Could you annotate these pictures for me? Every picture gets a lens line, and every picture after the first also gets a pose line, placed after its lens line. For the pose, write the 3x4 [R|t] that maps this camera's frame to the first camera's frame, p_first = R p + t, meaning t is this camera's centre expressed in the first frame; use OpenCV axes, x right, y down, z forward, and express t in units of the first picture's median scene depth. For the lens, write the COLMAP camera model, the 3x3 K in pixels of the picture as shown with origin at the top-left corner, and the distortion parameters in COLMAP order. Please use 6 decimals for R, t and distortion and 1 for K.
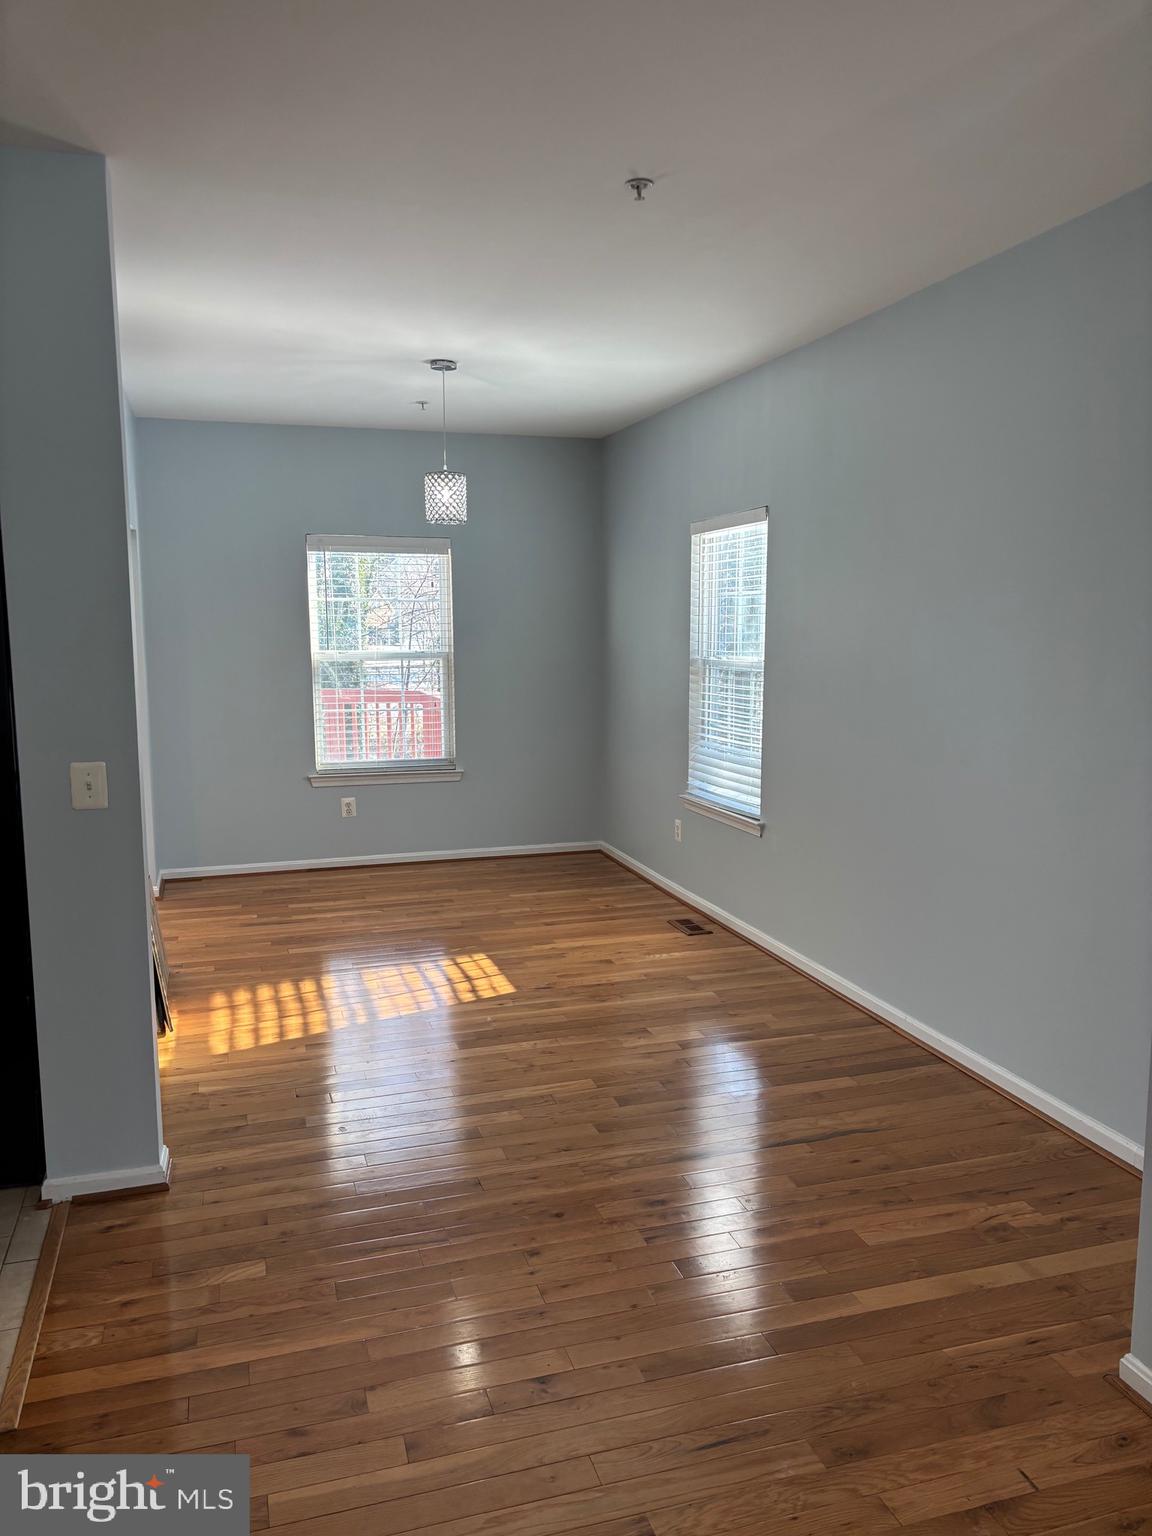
lens RADIAL K [[1143.5, 0, 570.7], [0, 1143.5, 767.4], [0, 0, 1]] dist [0.018505, -0.014988]
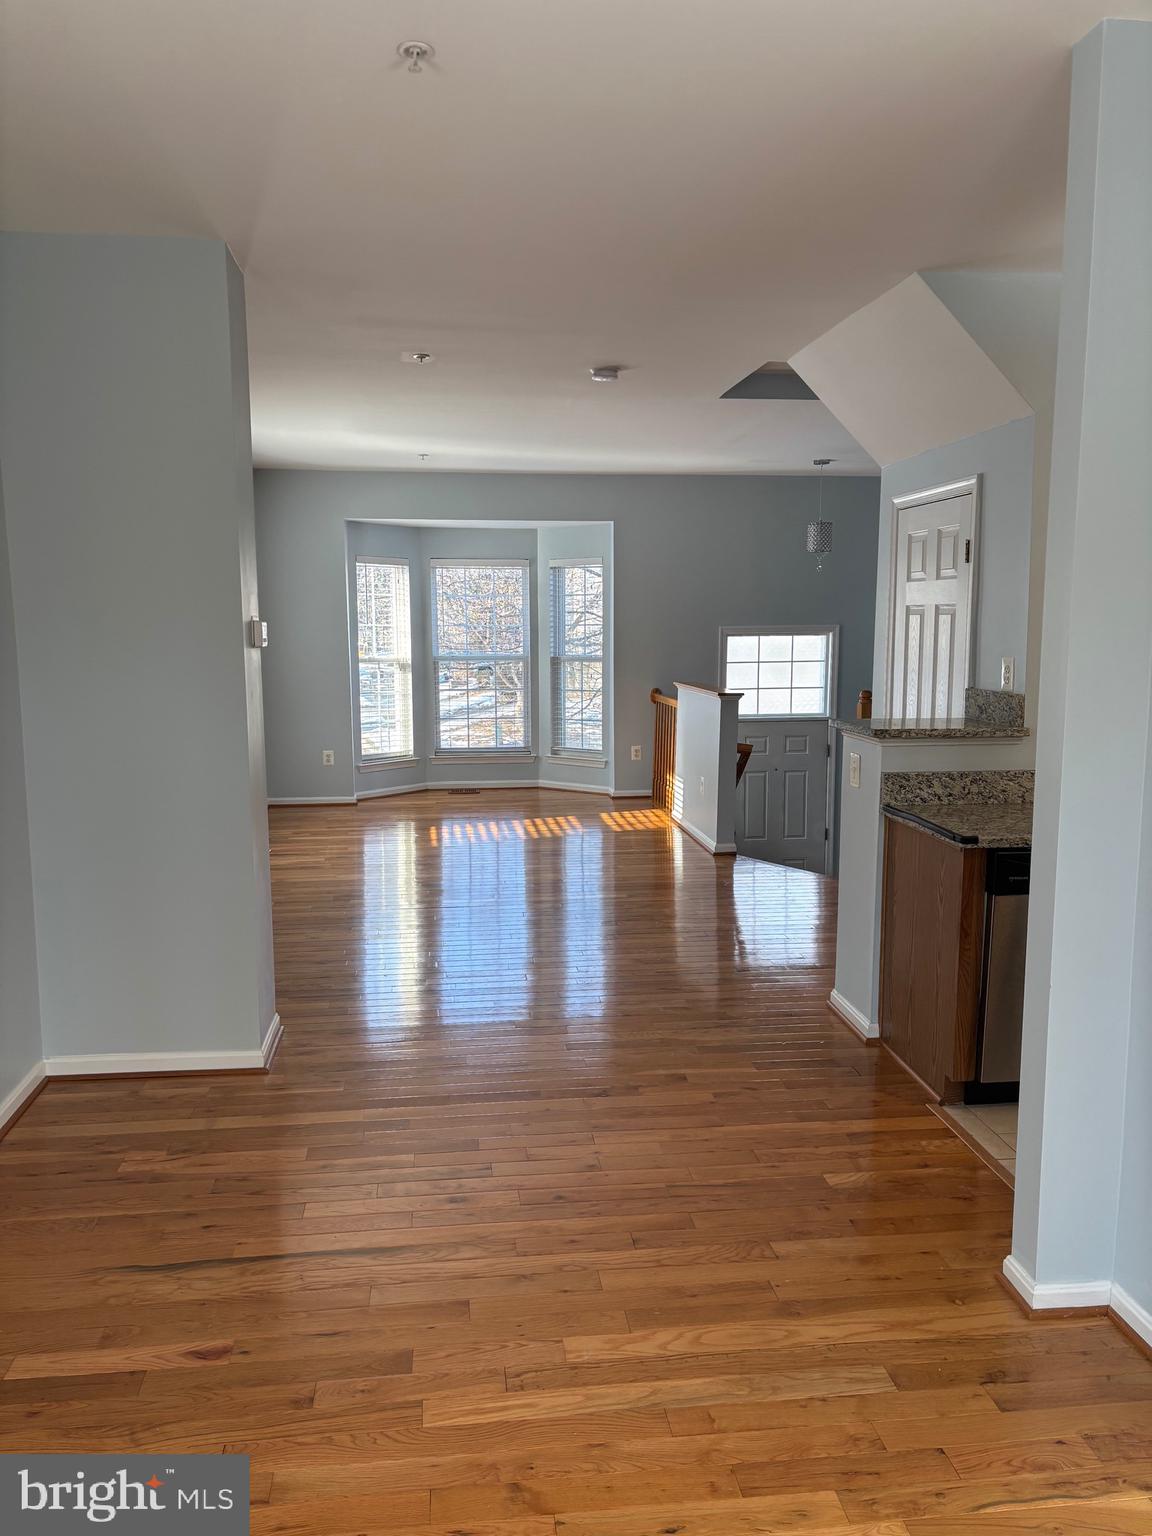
lens RADIAL K [[1143.5, 0, 575.4], [0, 1143.5, 768.9], [0, 0, 1]] dist [0.018505, -0.014988]
pose [[-0.985751, -0.021271, 0.166860, -0.187578], [0.022181, 0.966872, 0.254296, -0.237414], [-0.166741, 0.254373, -0.952624, 1.887060]]
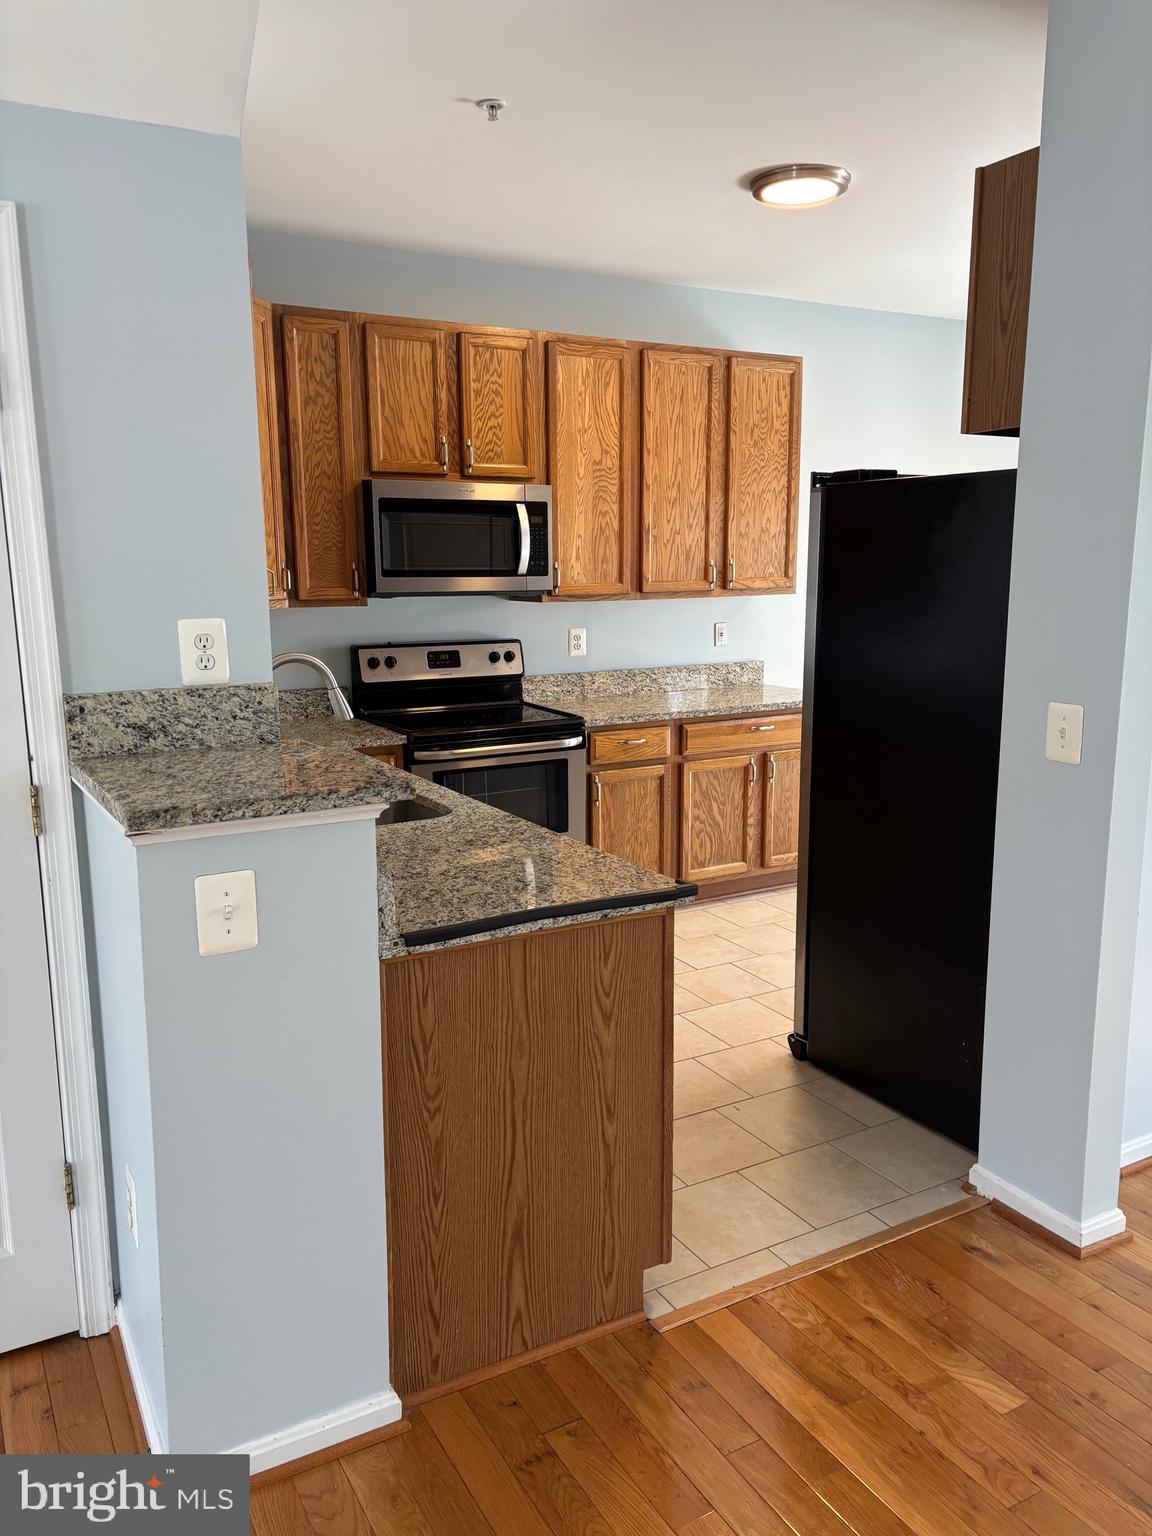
lens RADIAL K [[1143.5, 0, 570.5], [0, 1143.5, 769.9], [0, 0, 1]] dist [0.018505, -0.014988]
pose [[0.215453, 0.174328, -0.960828, 0.289359], [-0.114304, 0.981674, 0.152479, -0.042482], [0.969801, 0.076974, 0.231431, 0.486311]]
